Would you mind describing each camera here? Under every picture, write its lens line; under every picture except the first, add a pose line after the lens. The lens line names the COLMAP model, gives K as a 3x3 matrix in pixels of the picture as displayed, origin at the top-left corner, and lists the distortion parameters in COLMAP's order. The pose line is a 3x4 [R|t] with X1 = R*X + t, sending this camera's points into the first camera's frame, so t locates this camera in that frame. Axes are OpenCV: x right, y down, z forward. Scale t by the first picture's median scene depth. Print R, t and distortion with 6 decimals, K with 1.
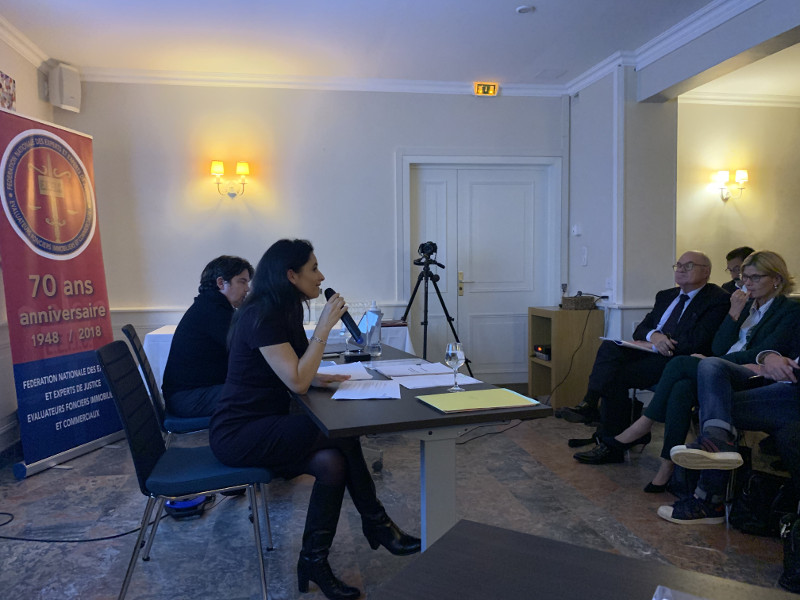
lens RADIAL K [[615.3, 0, 400.3], [0, 615.3, 299.6], [0, 0, 1]] dist [0.007841, -0.015155]
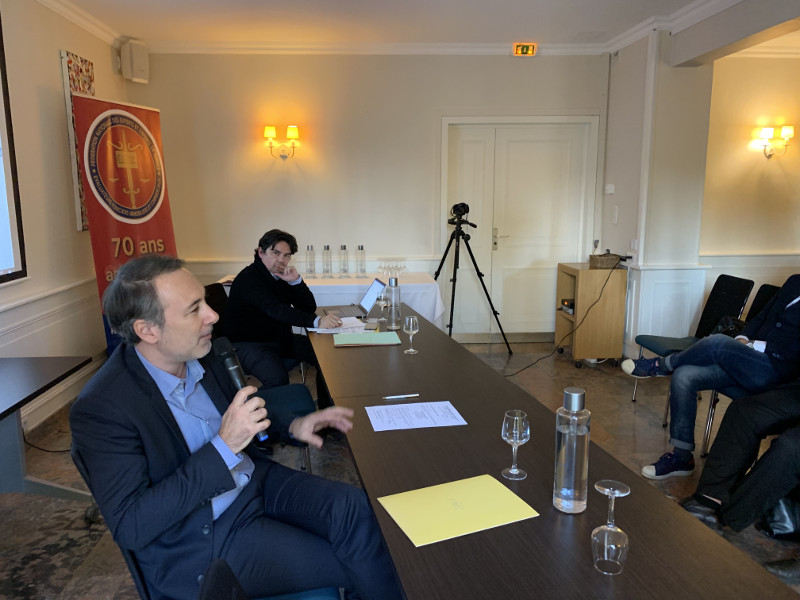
lens RADIAL K [[615.3, 0, 400.3], [0, 615.3, 298.5], [0, 0, 1]] dist [0.007841, -0.015155]
pose [[0.994505, 0.025912, -0.101427, 0.053609], [-0.014220, 0.993340, 0.114340, -0.050060], [0.103715, -0.112270, 0.988250, -0.093403]]
